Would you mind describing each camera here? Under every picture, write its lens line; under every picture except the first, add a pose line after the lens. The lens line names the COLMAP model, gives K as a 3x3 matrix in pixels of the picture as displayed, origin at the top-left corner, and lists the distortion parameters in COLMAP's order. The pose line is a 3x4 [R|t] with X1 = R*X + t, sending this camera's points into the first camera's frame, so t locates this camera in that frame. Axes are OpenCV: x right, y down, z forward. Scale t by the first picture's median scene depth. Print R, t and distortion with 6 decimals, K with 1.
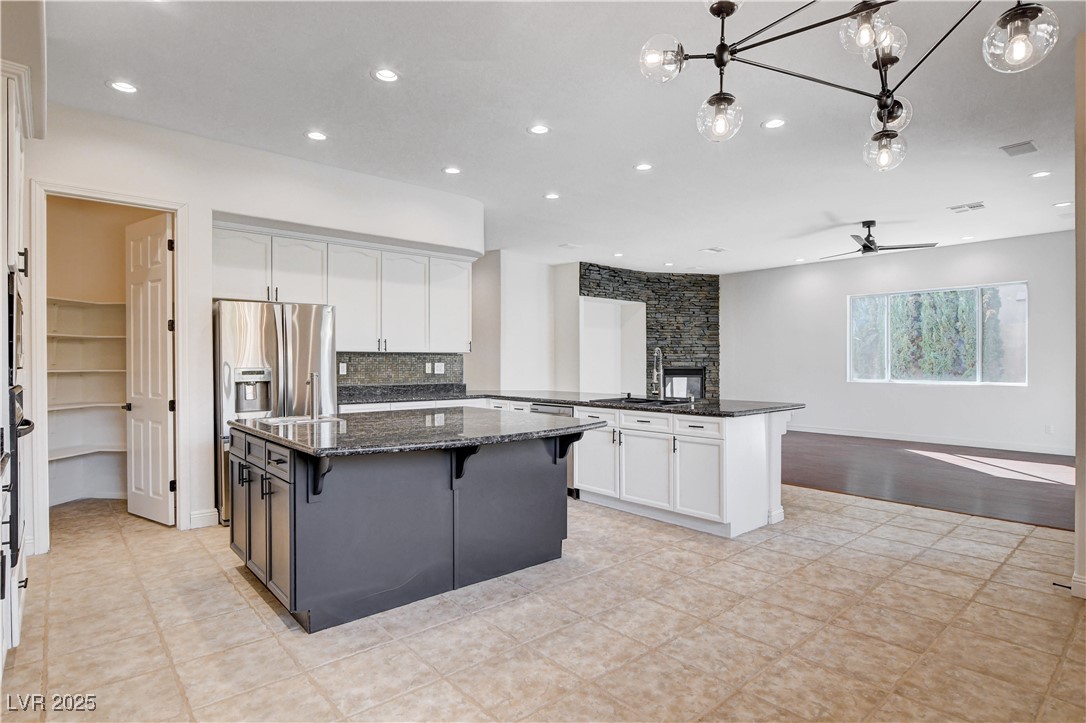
lens RADIAL K [[563.9, 0, 565.2], [0, 563.9, 364.5], [0, 0, 1]] dist [0.018362, -0.000352]
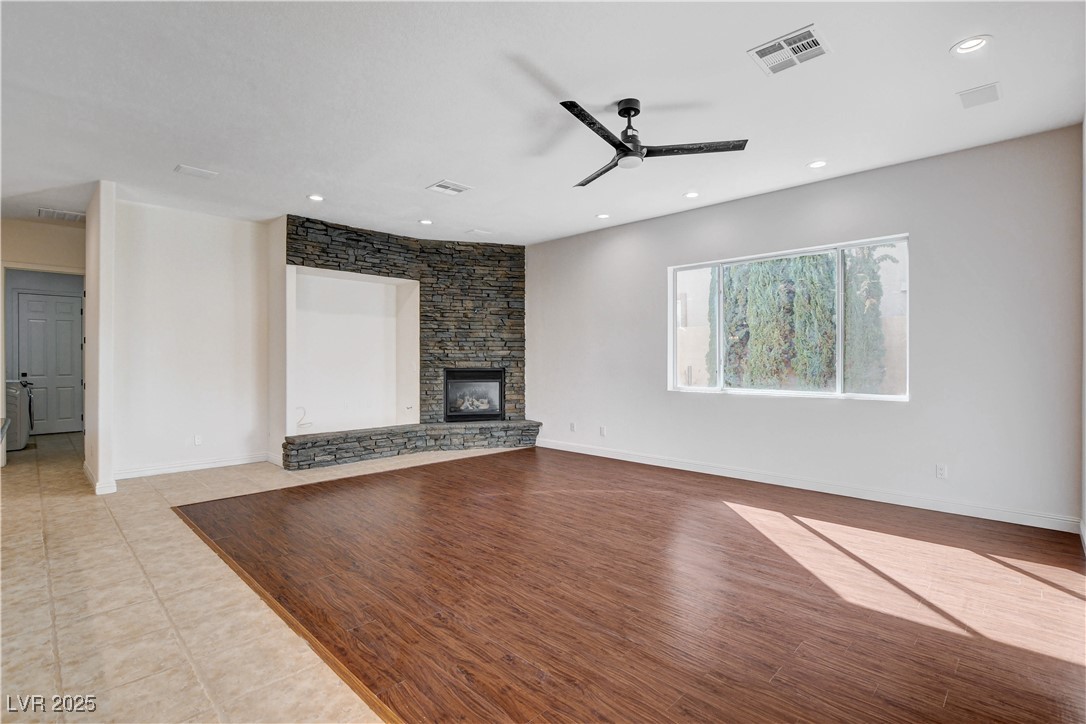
lens RADIAL K [[514.6, 0, 543.0], [0, 514.6, 362.0], [0, 0, 1]] dist [-0.002717, 0.000846]
pose [[0.998538, 0.000895, 0.054040, 0.263673], [-0.000730, 0.999995, -0.003061, -0.001869], [-0.054043, 0.003017, 0.998534, 0.318482]]
